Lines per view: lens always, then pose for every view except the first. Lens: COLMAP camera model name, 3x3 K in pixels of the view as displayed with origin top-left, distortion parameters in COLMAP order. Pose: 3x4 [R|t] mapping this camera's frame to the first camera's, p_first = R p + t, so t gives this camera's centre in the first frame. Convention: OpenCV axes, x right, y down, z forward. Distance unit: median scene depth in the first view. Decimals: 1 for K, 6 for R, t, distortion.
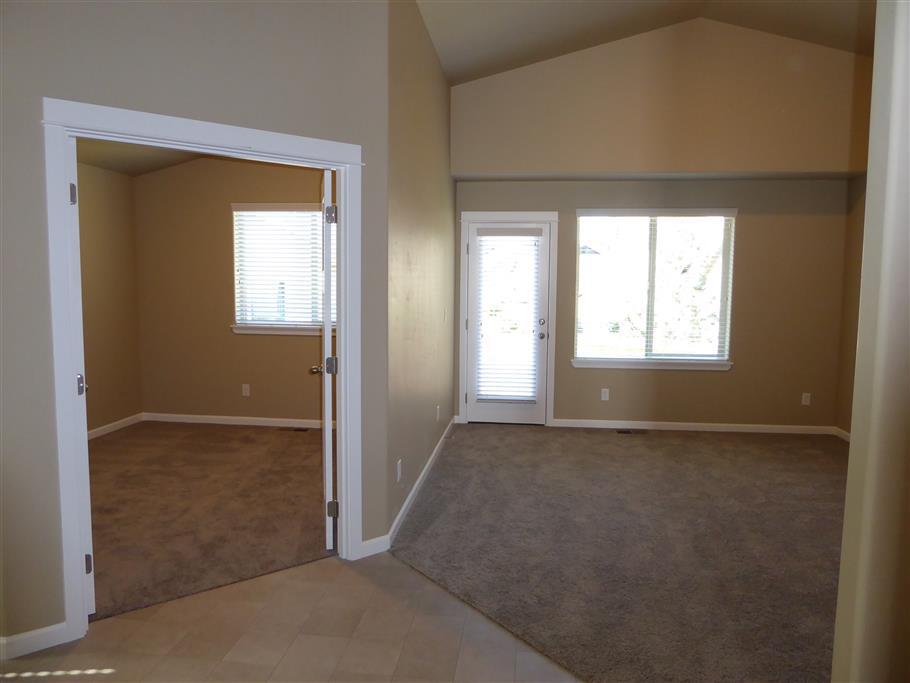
lens RADIAL K [[644.2, 0, 462.7], [0, 644.2, 342.6], [0, 0, 1]] dist [-0.031562, -0.000265]
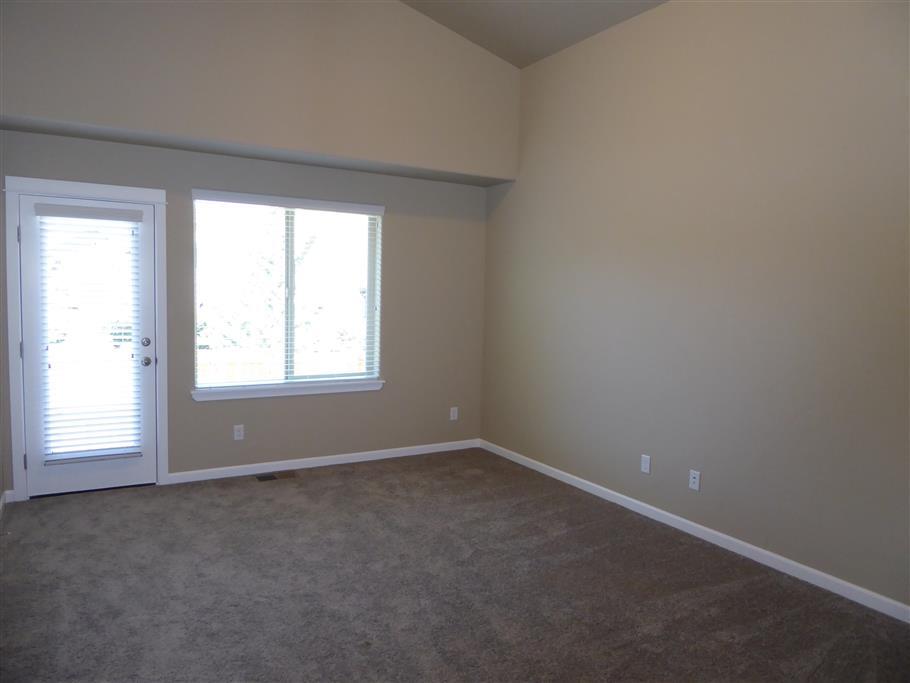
lens RADIAL K [[644.2, 0, 462.7], [0, 644.2, 342.6], [0, 0, 1]] dist [-0.031562, -0.000265]
pose [[0.796298, -0.035808, 0.603844, -0.026199], [0.039632, 0.999190, 0.006989, -0.022830], [-0.603605, 0.018366, 0.797072, 0.222282]]
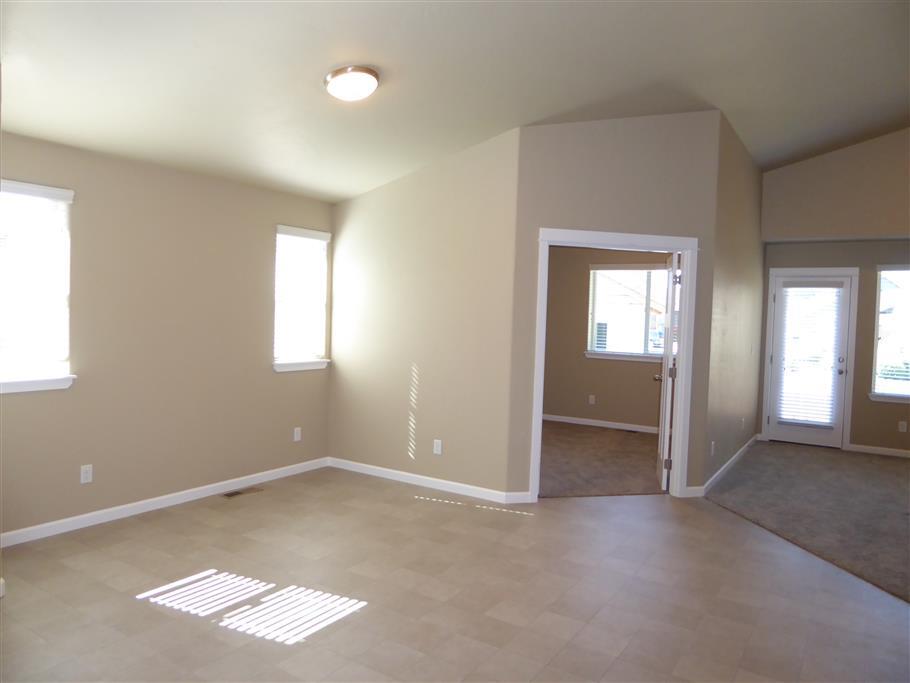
lens RADIAL K [[644.2, 0, 462.7], [0, 644.2, 342.6], [0, 0, 1]] dist [-0.031562, -0.000265]
pose [[0.895521, 0.034907, -0.443648, 0.019446], [-0.063433, 0.996752, -0.049617, 0.038498], [0.440475, 0.072575, 0.894826, -0.356001]]
